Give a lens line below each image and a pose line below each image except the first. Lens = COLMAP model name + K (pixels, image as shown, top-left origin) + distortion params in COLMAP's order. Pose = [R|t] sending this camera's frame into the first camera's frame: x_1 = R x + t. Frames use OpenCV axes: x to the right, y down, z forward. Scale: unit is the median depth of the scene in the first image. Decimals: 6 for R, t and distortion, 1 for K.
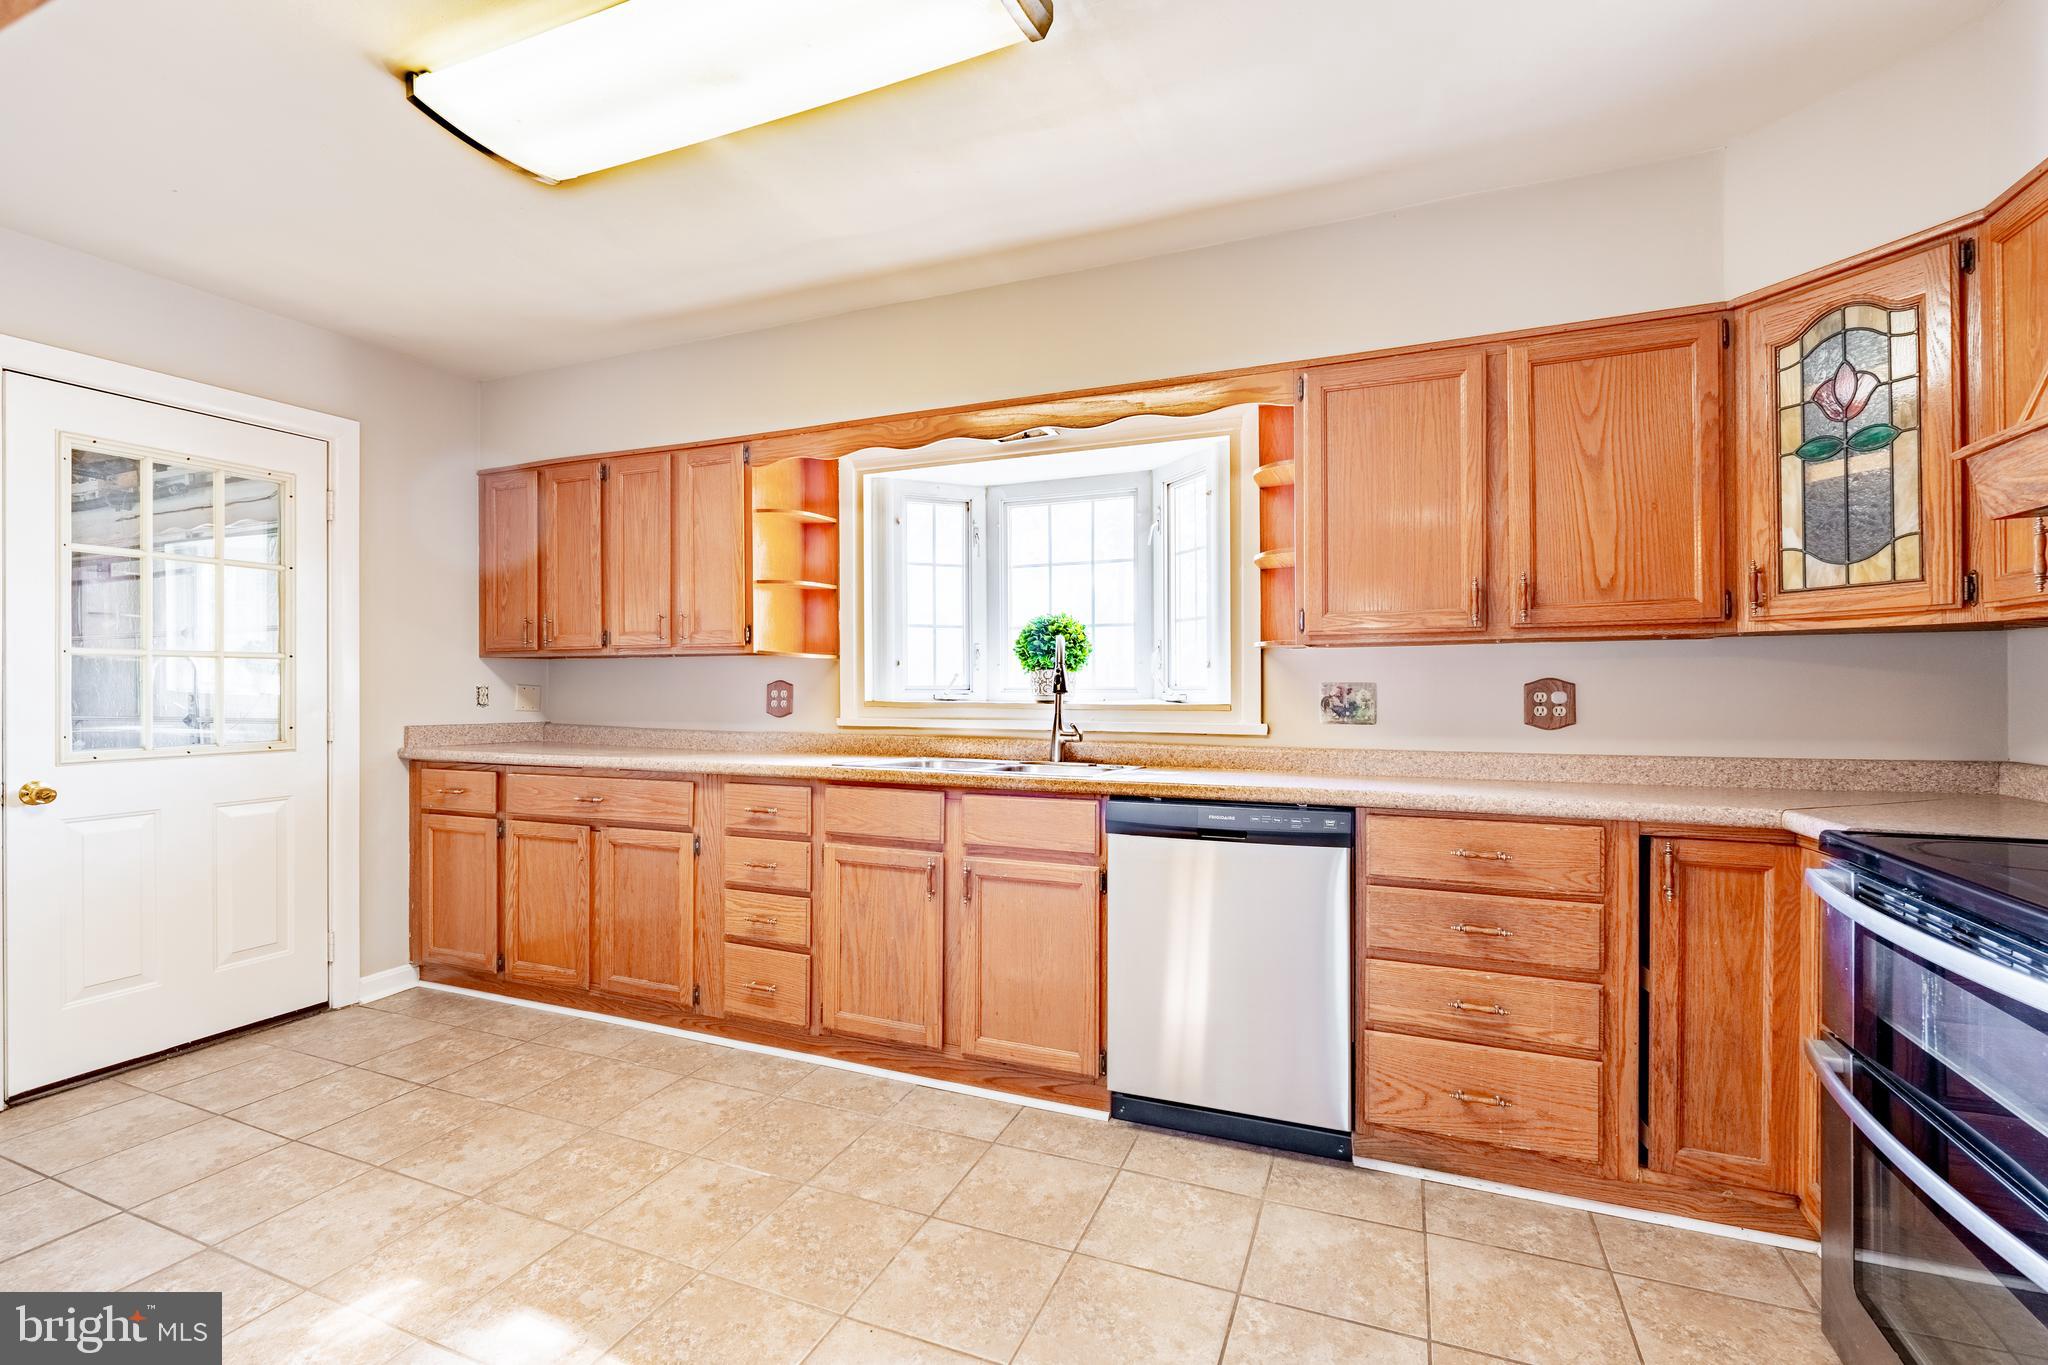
lens RADIAL K [[898.4, 0, 1026.3], [0, 898.4, 684.4], [0, 0, 1]] dist [-0.006006, 0.002330]
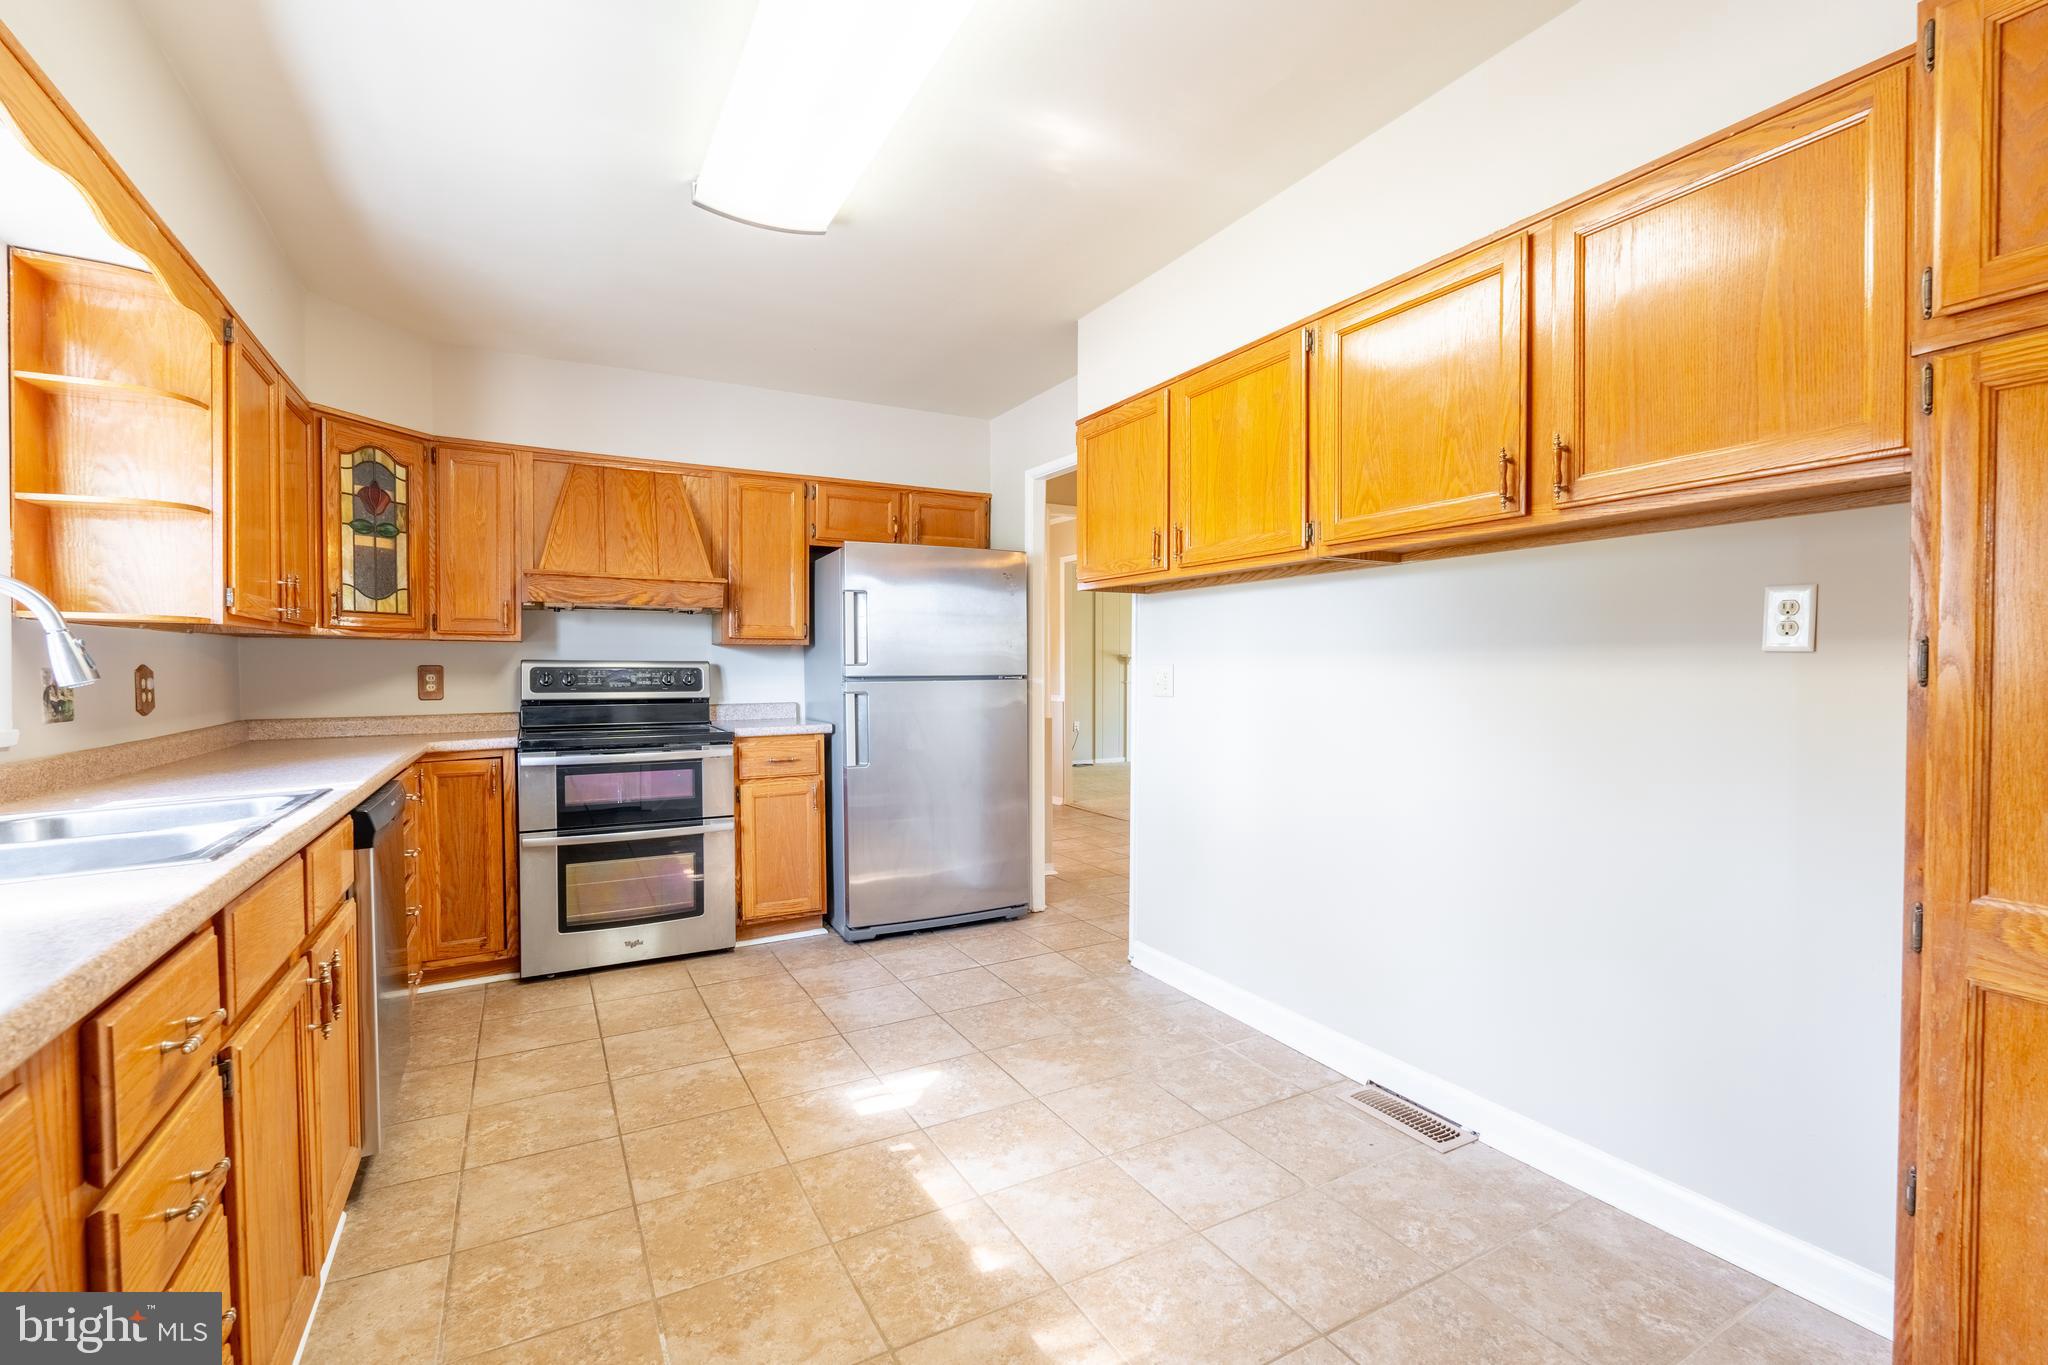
lens RADIAL K [[898.4, 0, 1029.6], [0, 898.4, 685.3], [0, 0, 1]] dist [-0.006006, 0.002330]
pose [[-0.787571, -0.005791, 0.616197, -1.114963], [0.005959, 0.999838, 0.017013, 0.006426], [-0.616195, 0.017071, -0.787408, 1.584828]]
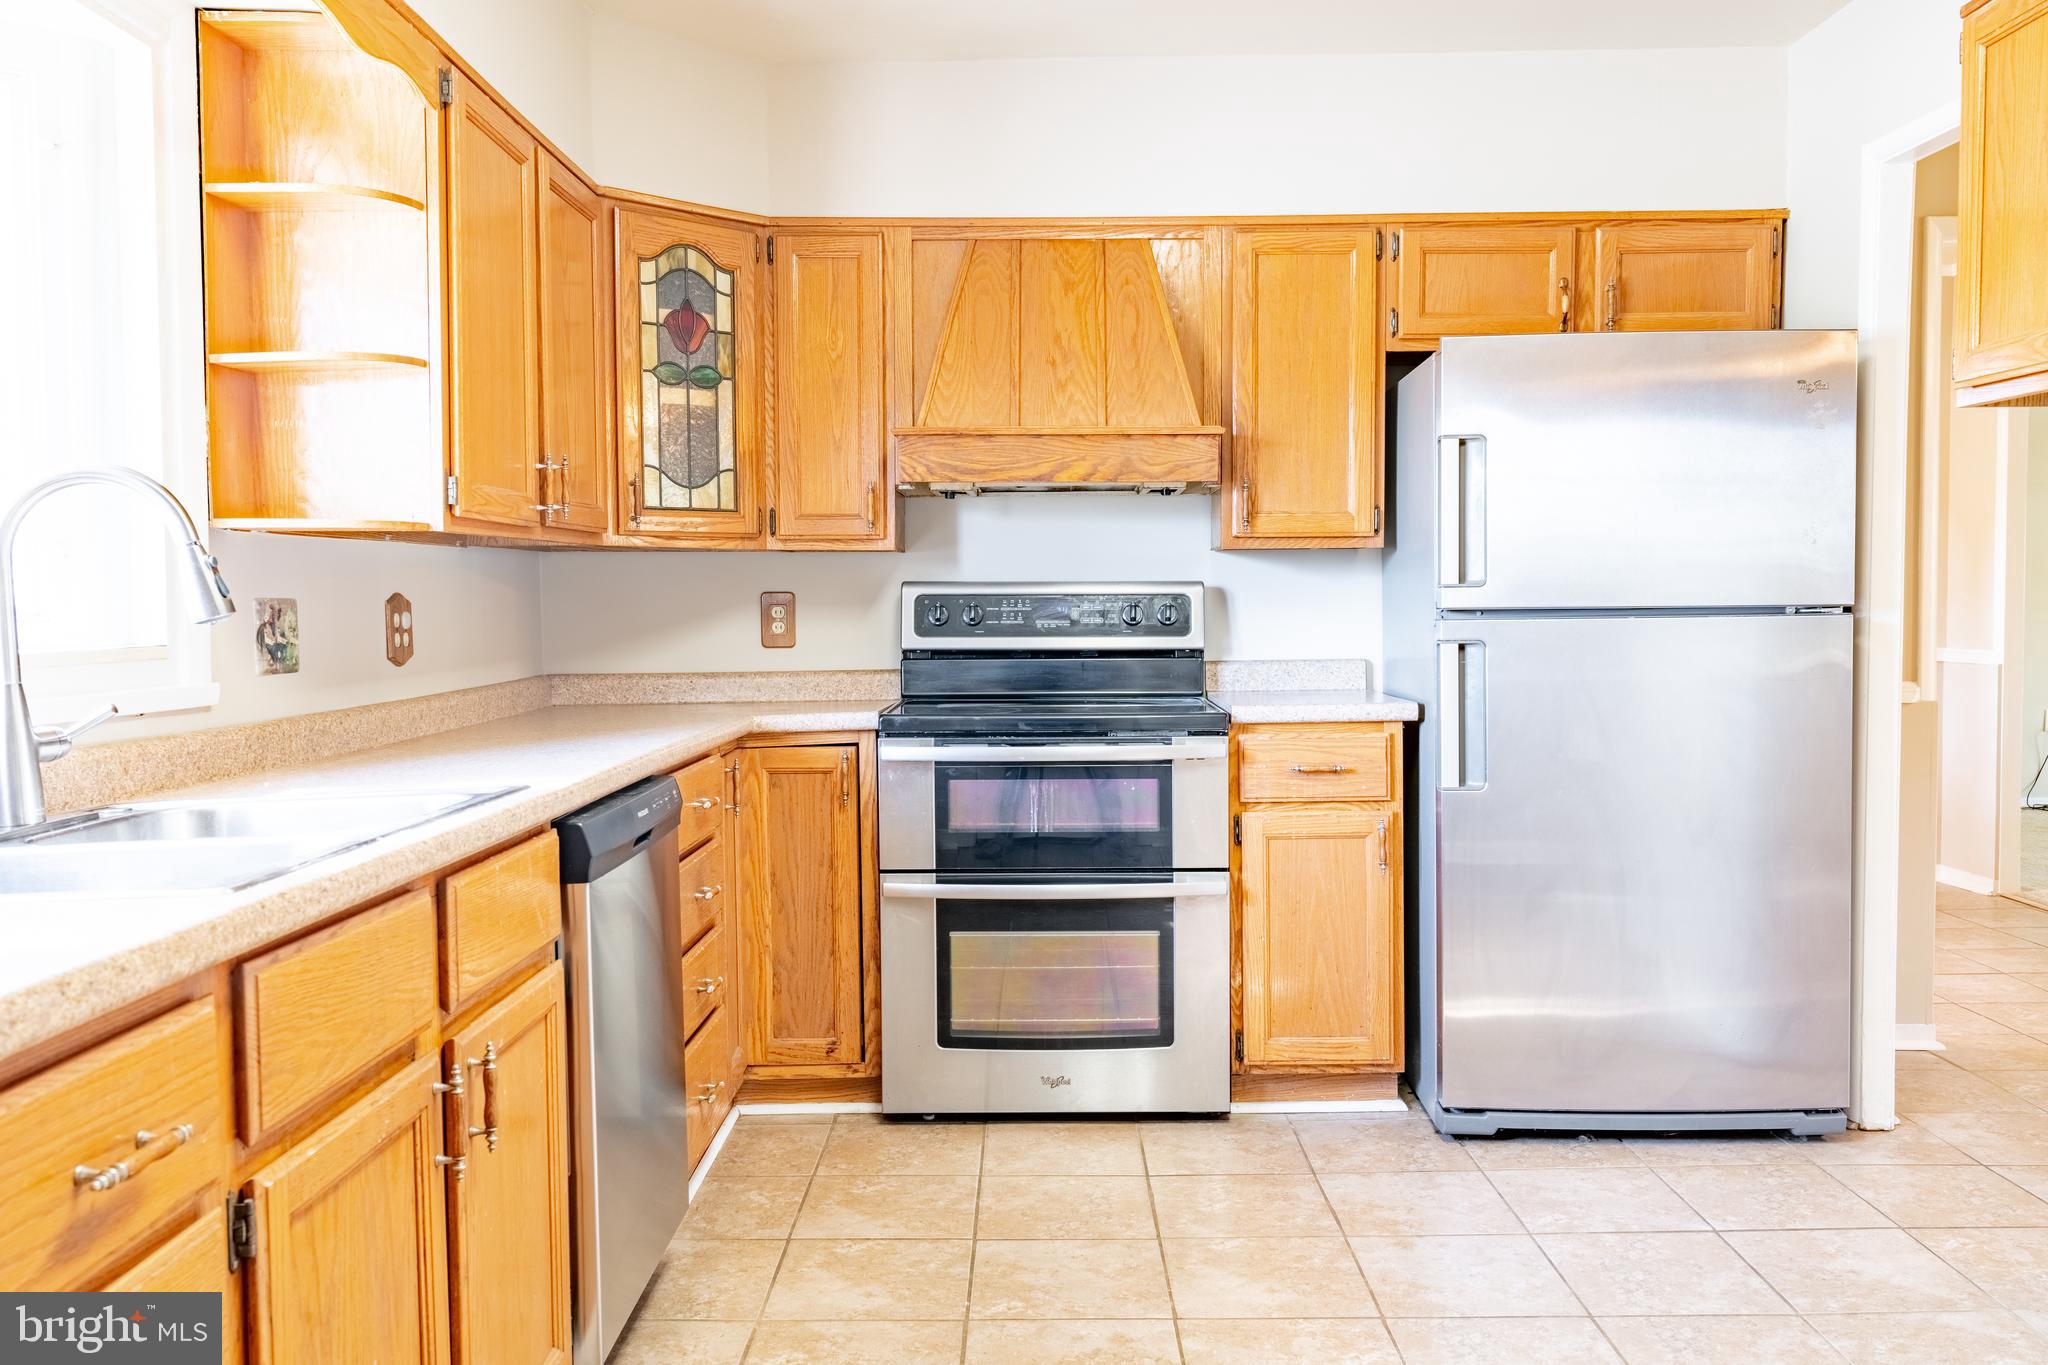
lens RADIAL K [[1682.5, 0, 1030.0], [0, 1682.5, 681.5], [0, 0, 1]] dist [-0.000575, 0.009880]
pose [[-0.382915, -0.038048, 0.923000, -1.120592], [0.010230, 0.998916, 0.045421, 0.009639], [-0.923727, 0.026834, -0.382111, 1.407618]]
